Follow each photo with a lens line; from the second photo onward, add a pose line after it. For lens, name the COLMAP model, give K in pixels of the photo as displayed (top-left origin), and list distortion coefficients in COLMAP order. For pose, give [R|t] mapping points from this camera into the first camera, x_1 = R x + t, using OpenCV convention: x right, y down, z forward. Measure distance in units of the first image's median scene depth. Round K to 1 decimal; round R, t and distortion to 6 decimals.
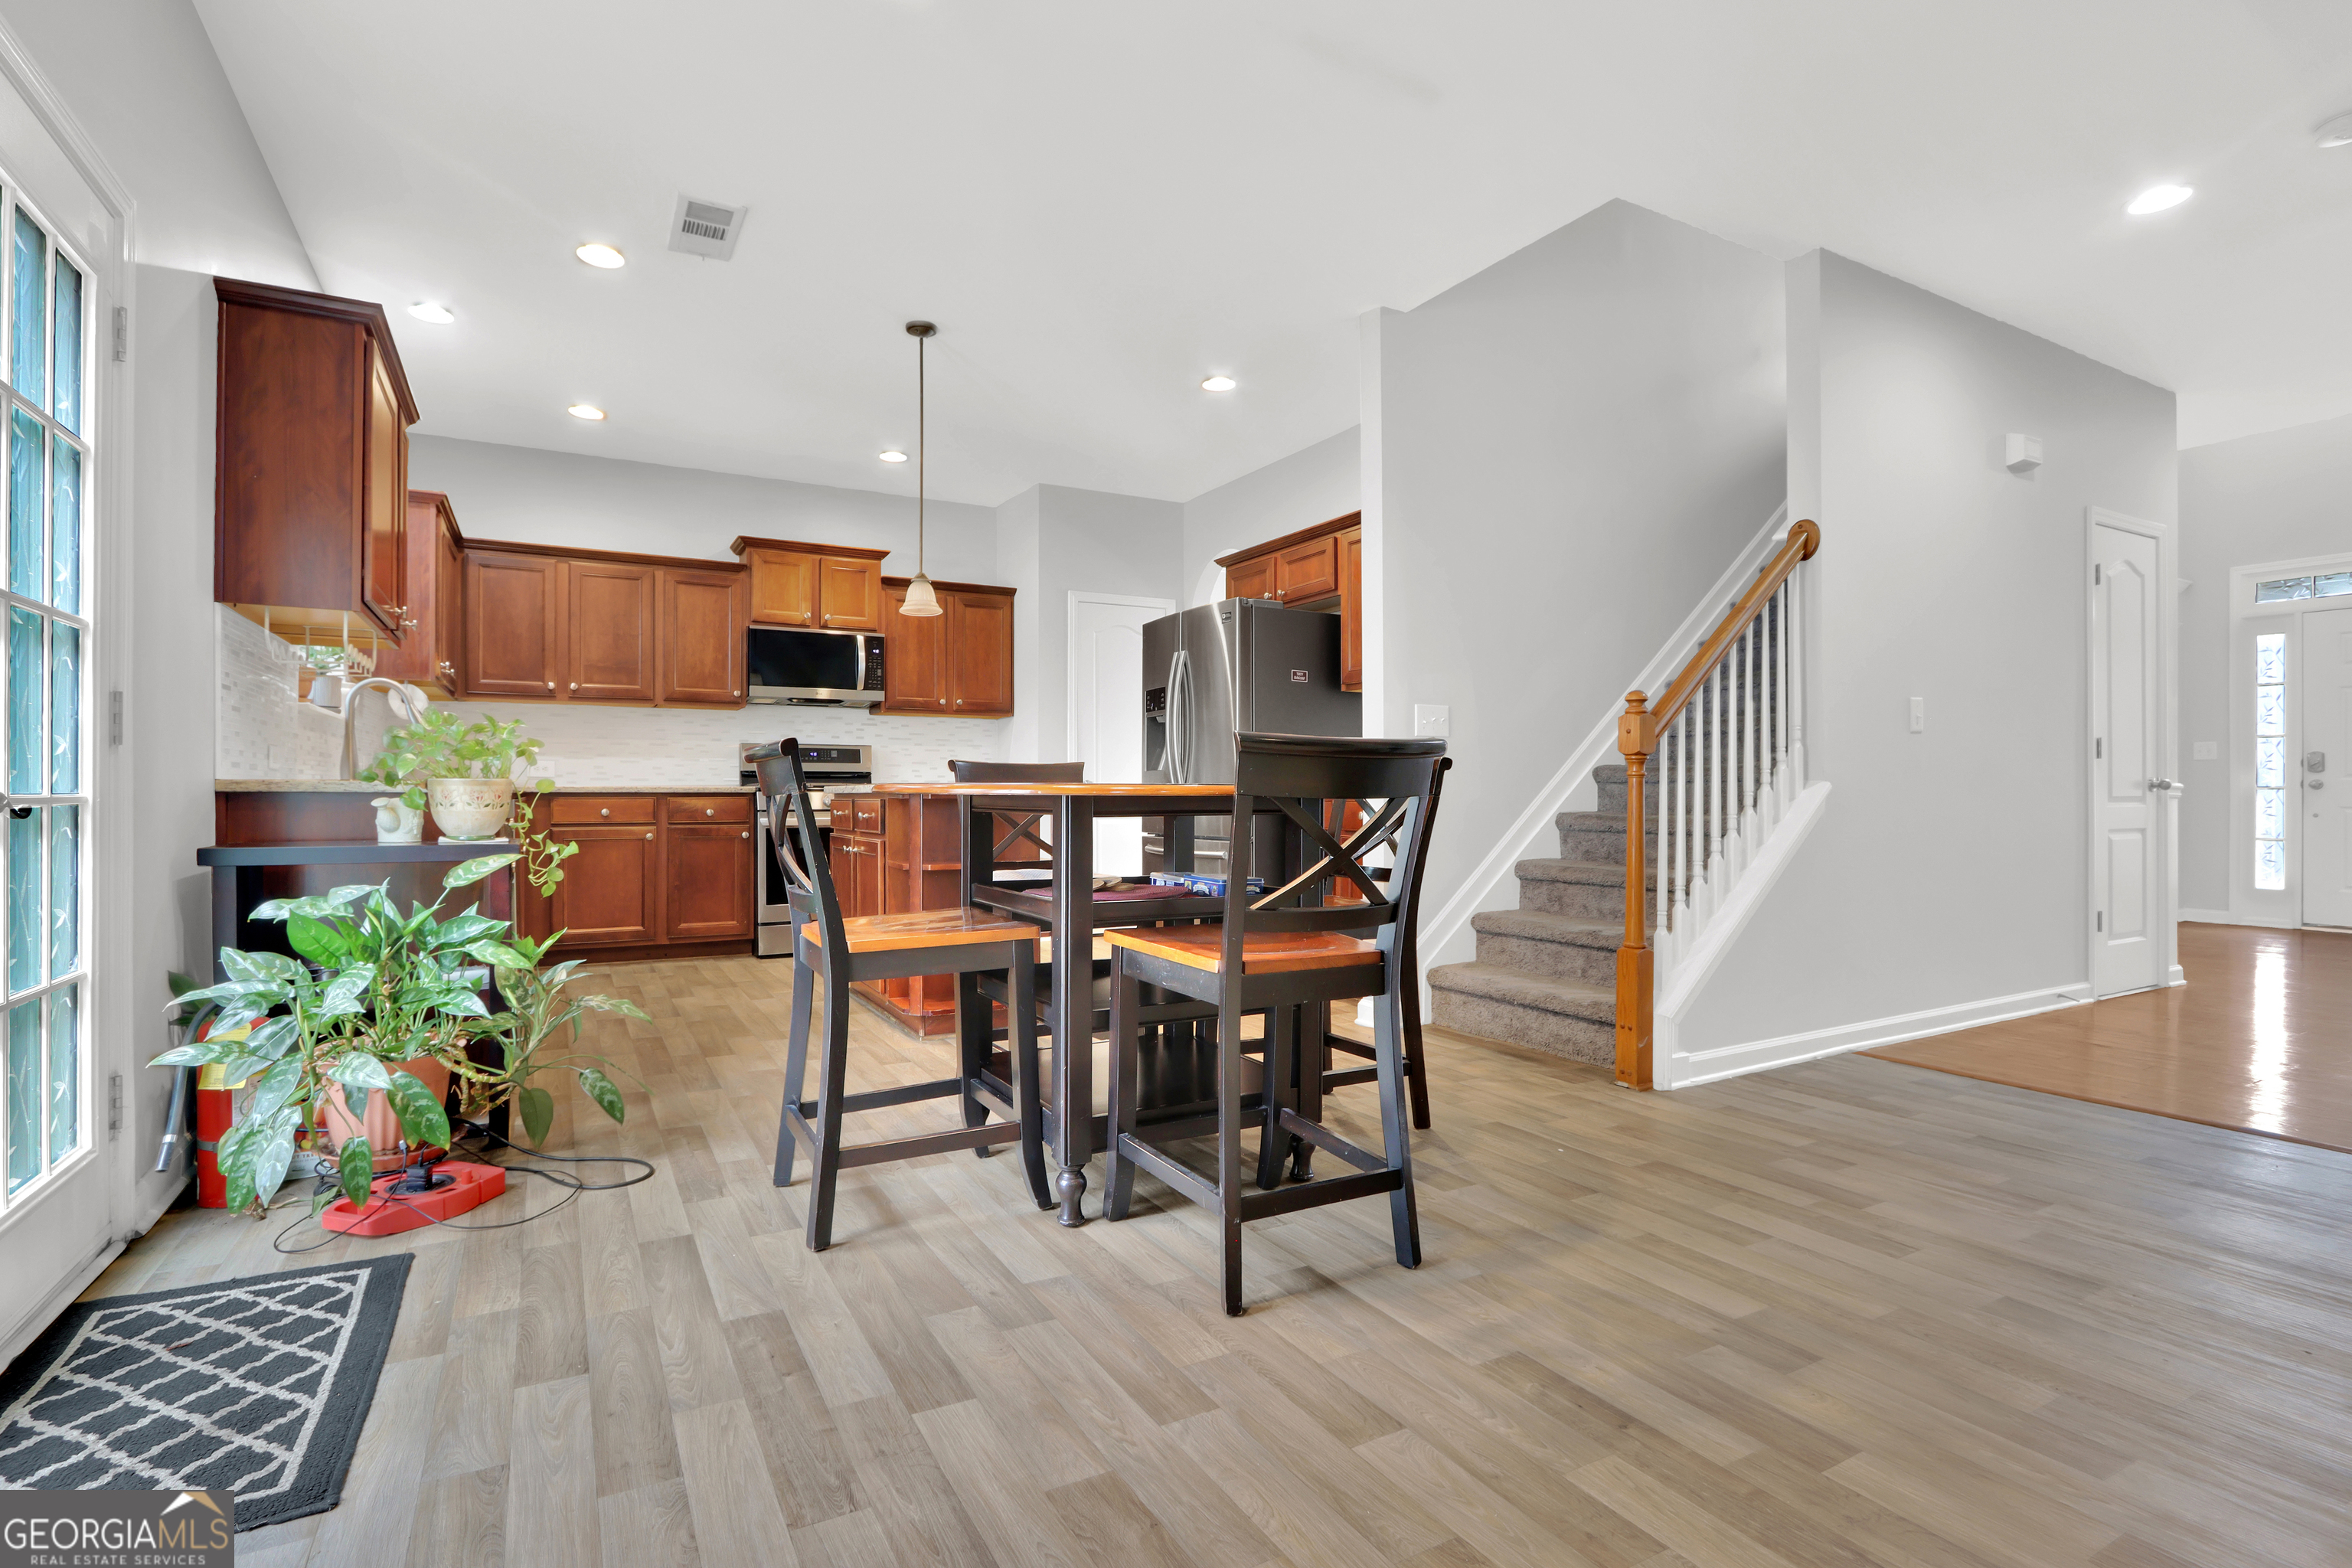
lens RADIAL K [[1100.1, 0, 1160.5], [0, 1100.1, 789.7], [0, 0, 1]] dist [-0.016282, 0.002257]
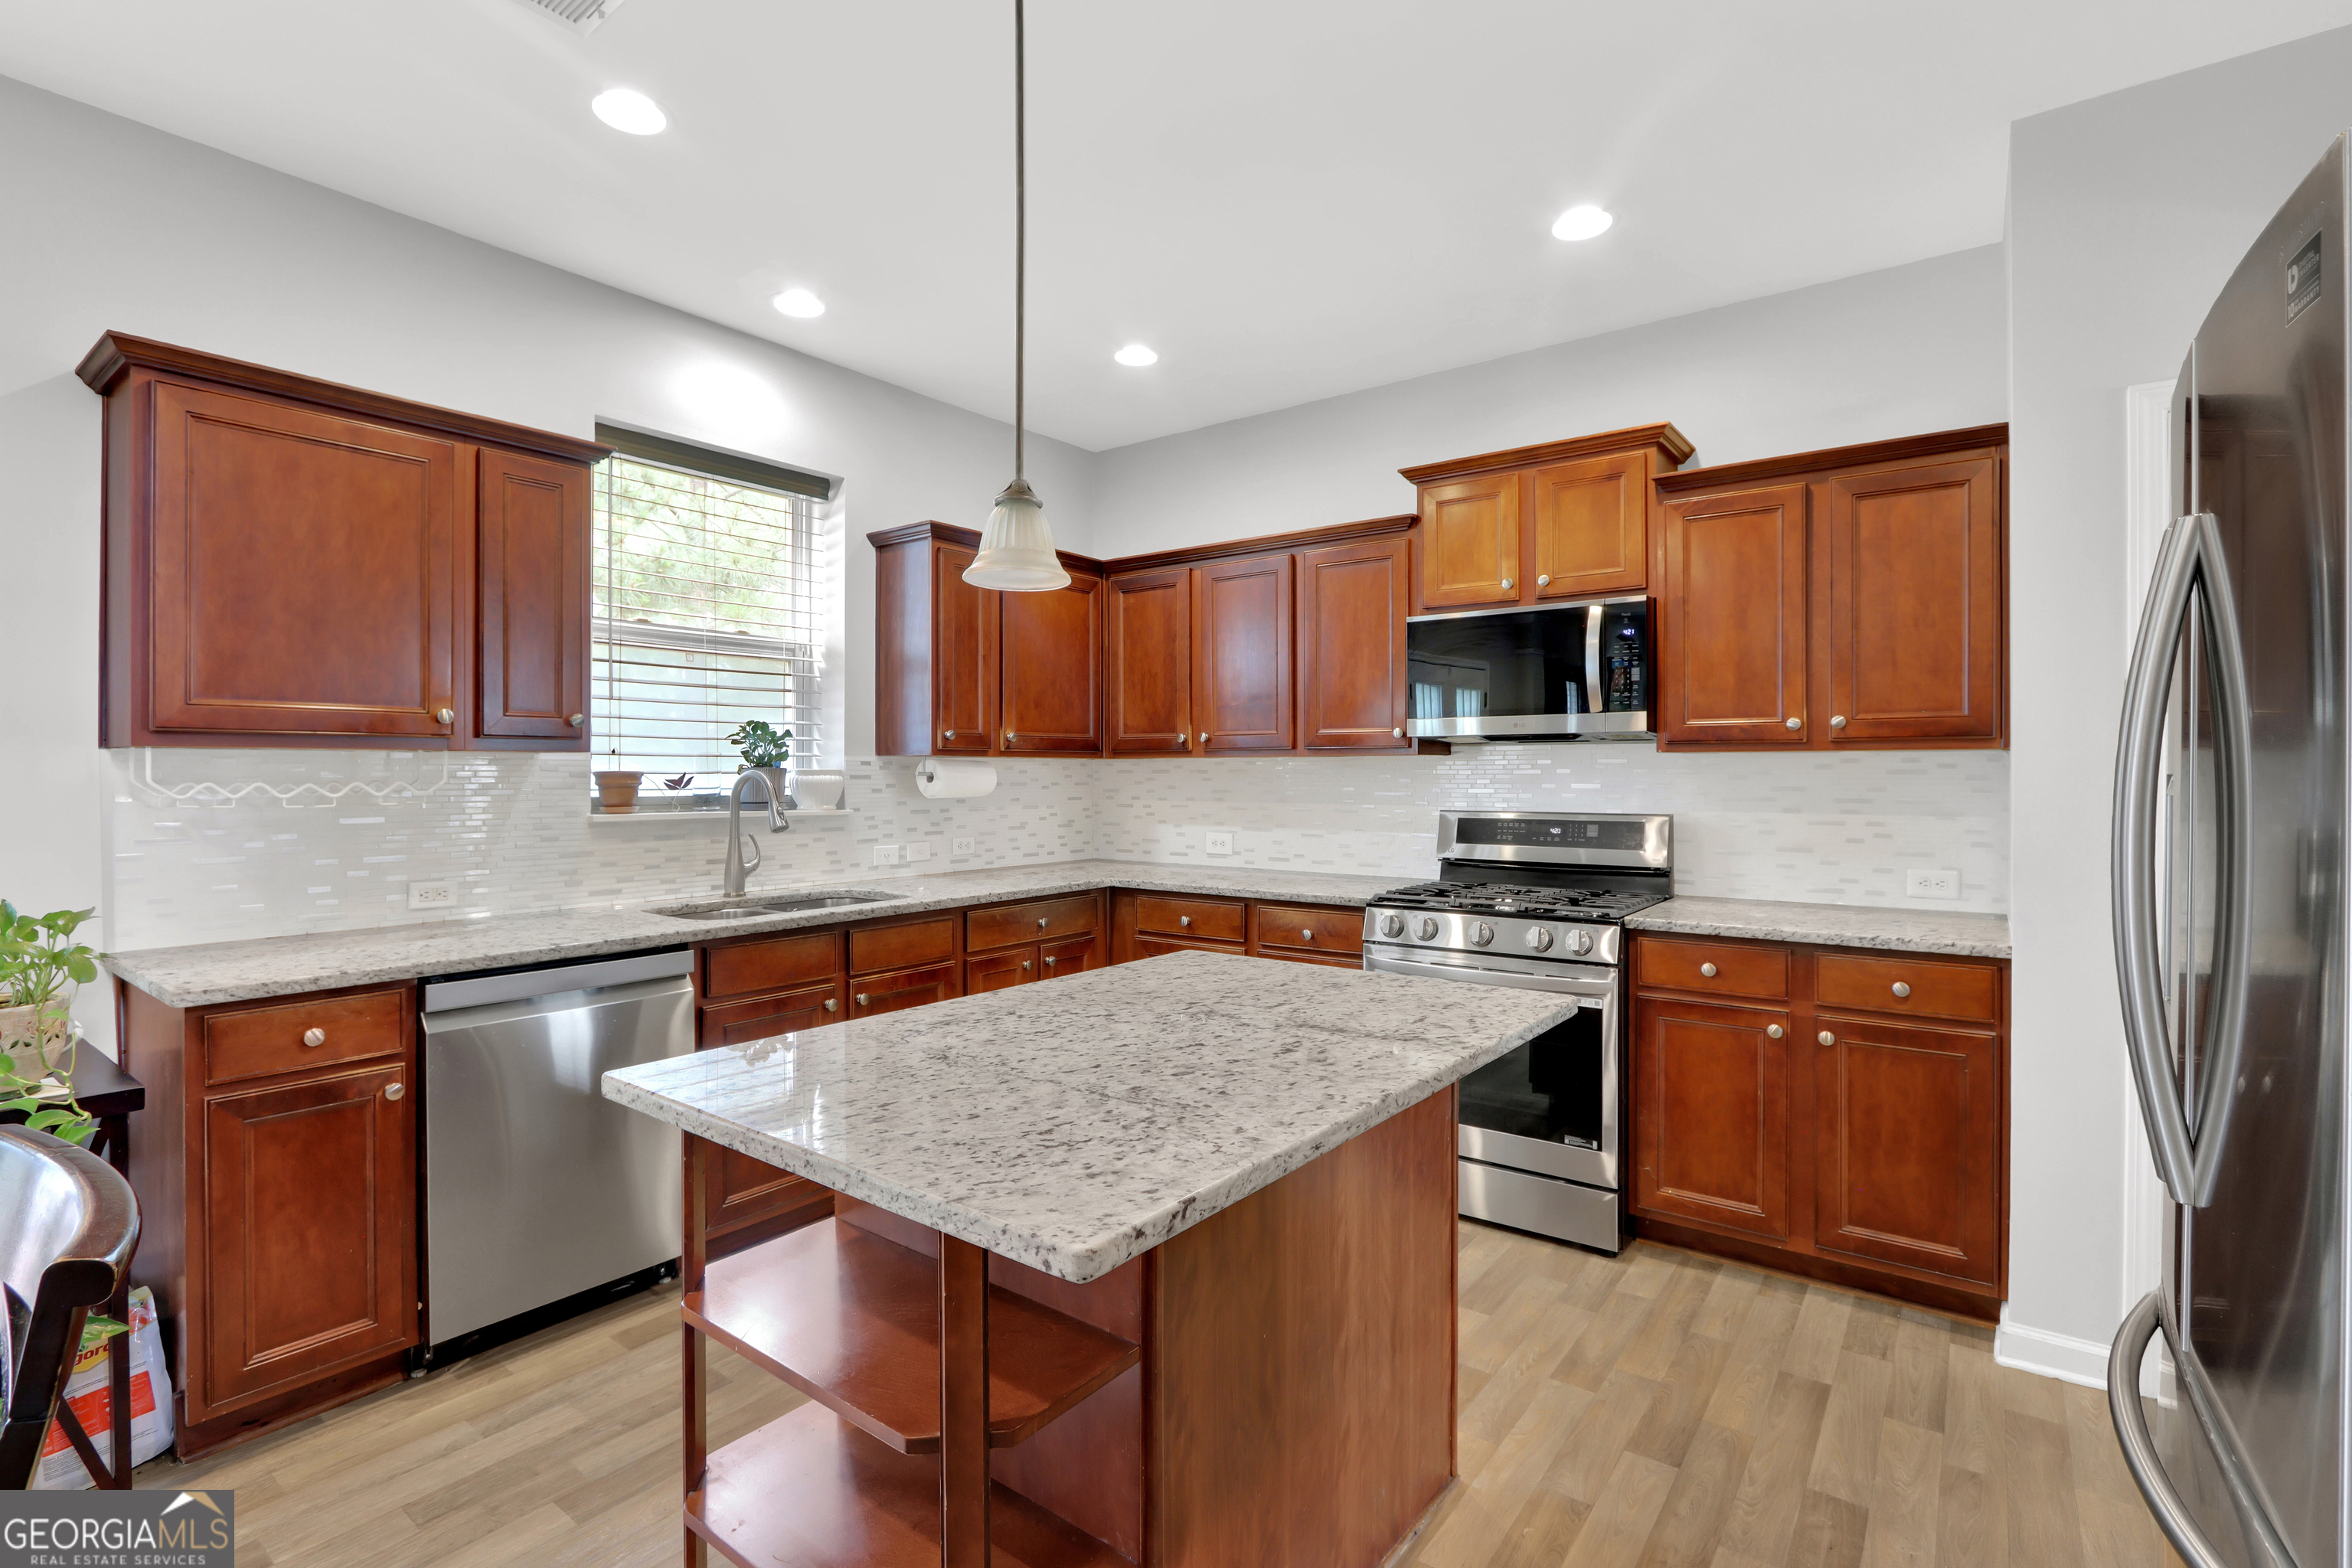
lens RADIAL K [[1100.1, 0, 1154.0], [0, 1100.1, 777.9], [0, 0, 1]] dist [-0.016282, 0.002257]
pose [[0.399608, 0.003150, -0.916681, 0.119038], [0.006126, 0.999963, 0.006107, -0.069393], [0.916666, -0.008056, 0.399573, 0.651979]]
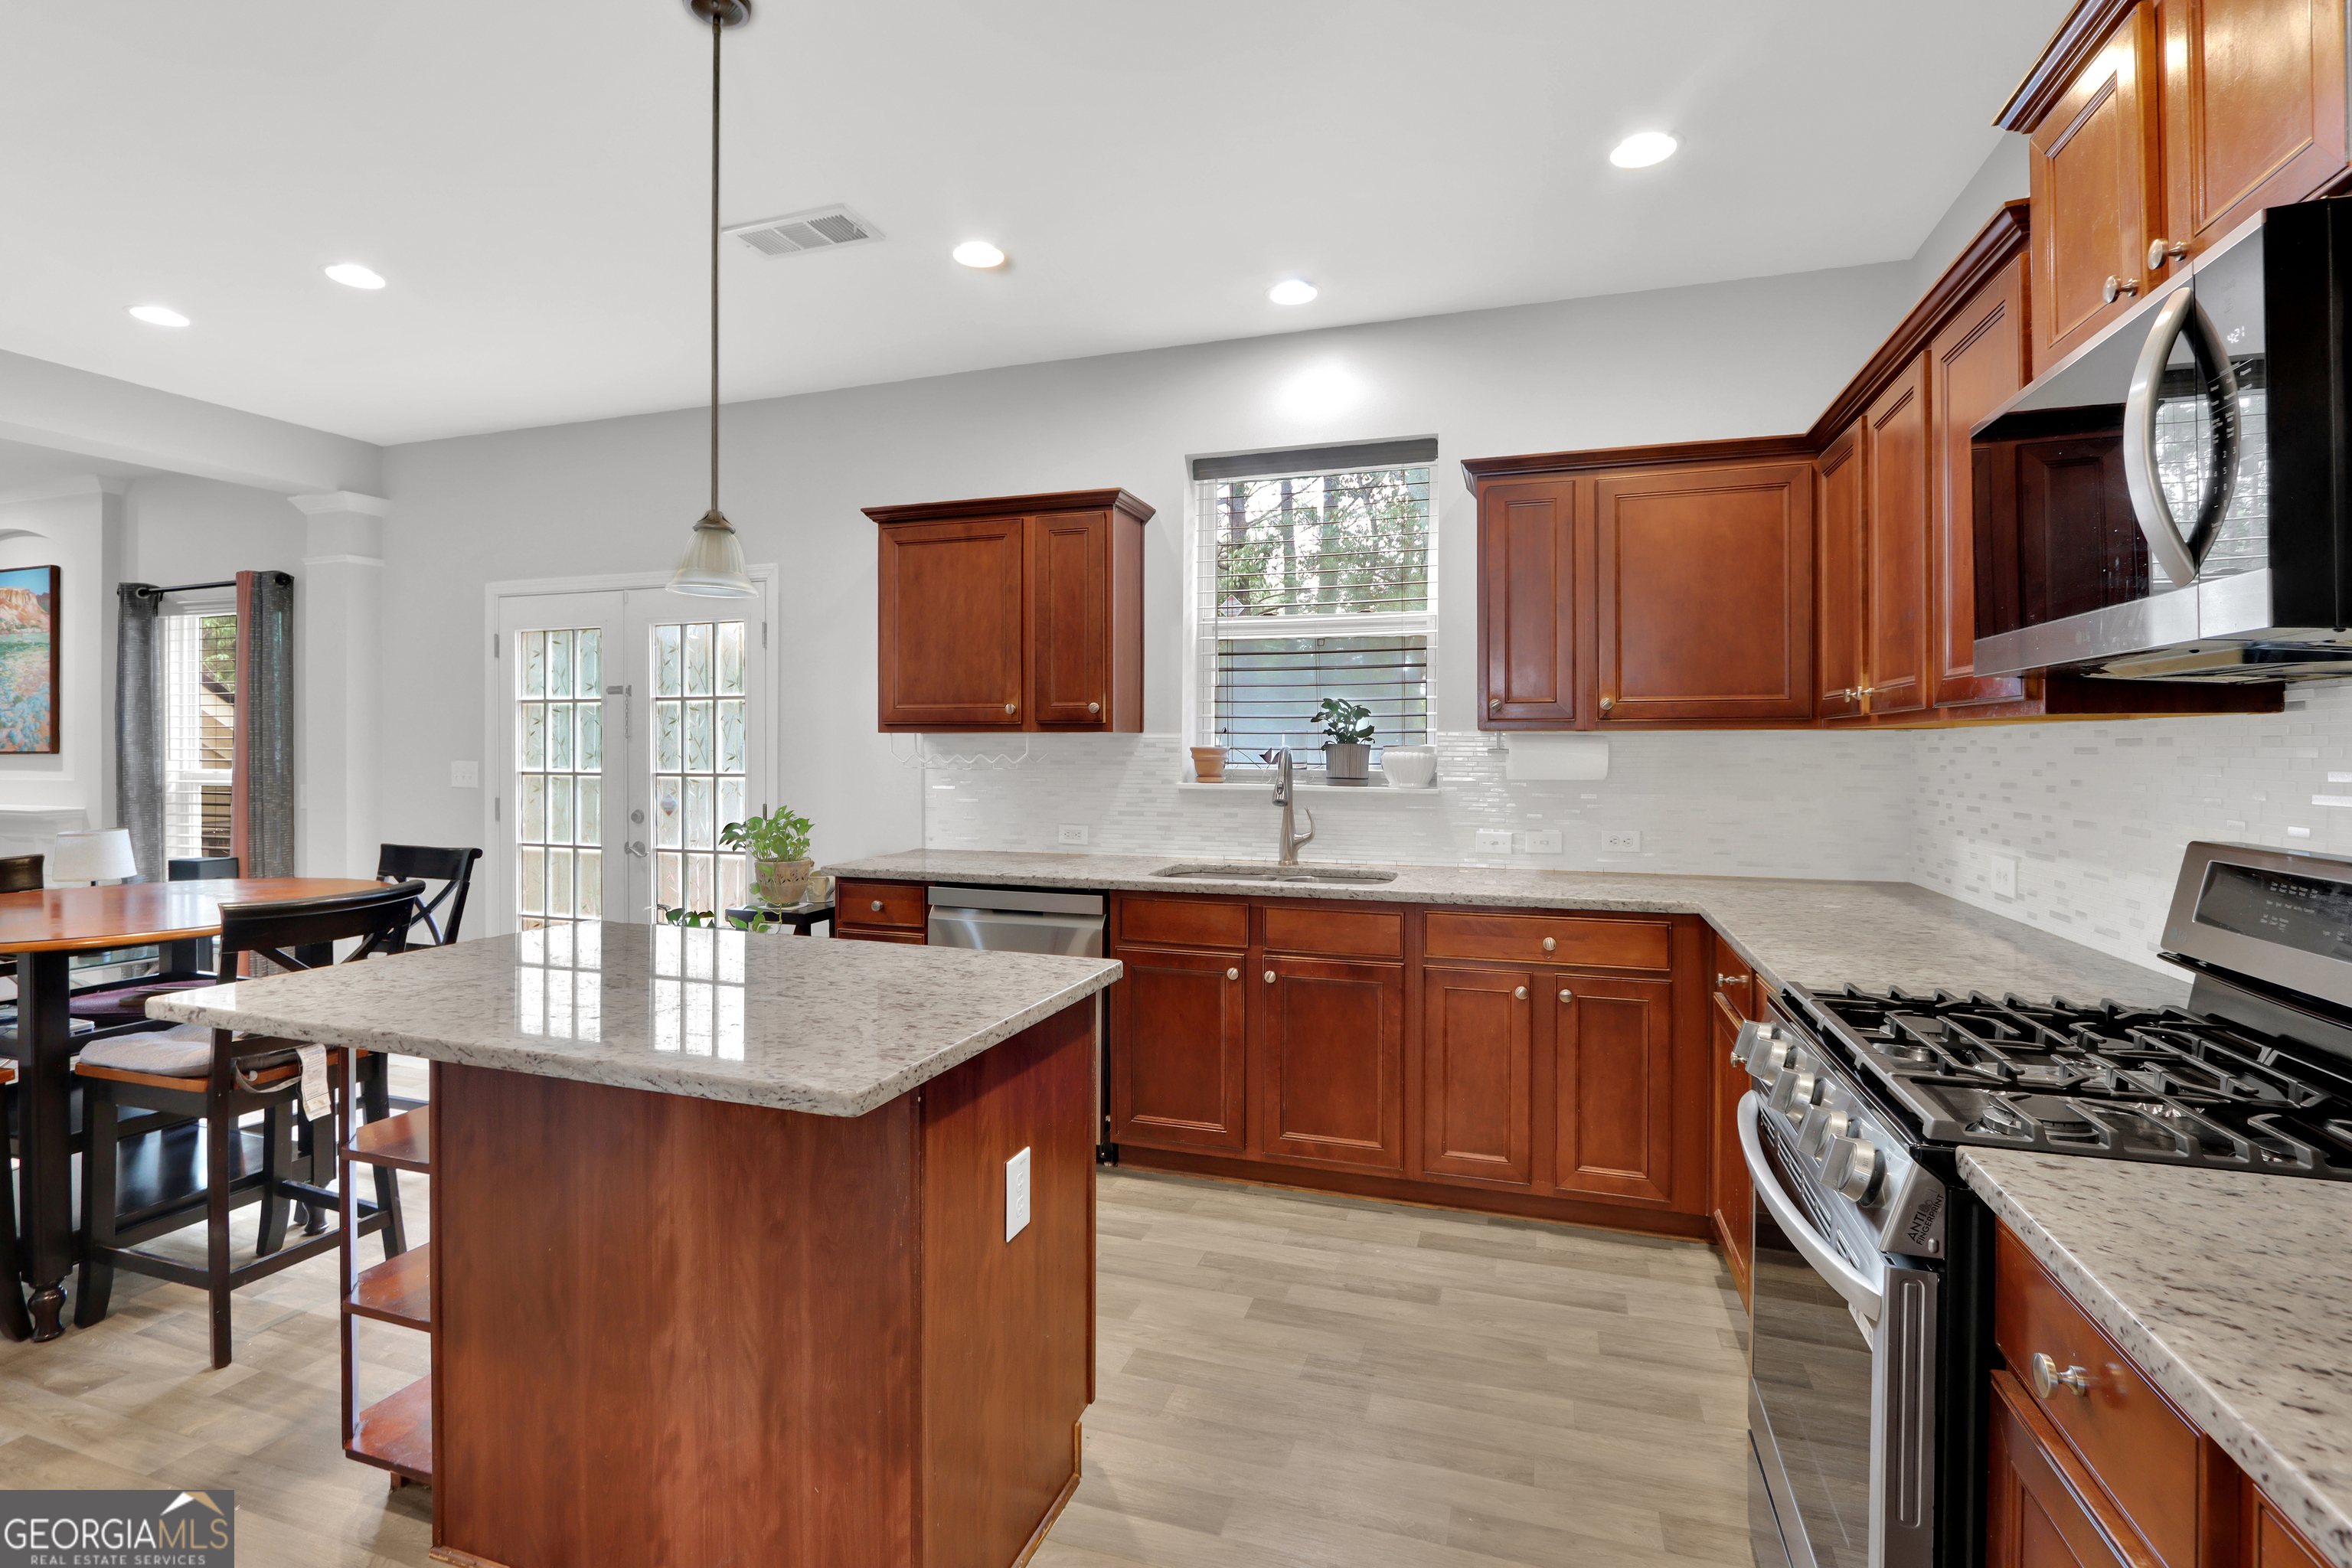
lens RADIAL K [[1100.1, 0, 1156.0], [0, 1100.1, 751.7], [0, 0, 1]] dist [-0.016282, 0.002257]
pose [[-0.738979, 0.000569, -0.673728, -0.026890], [0.001163, 0.999999, -0.000430, -0.068195], [0.673727, -0.001101, -0.738980, 1.092722]]
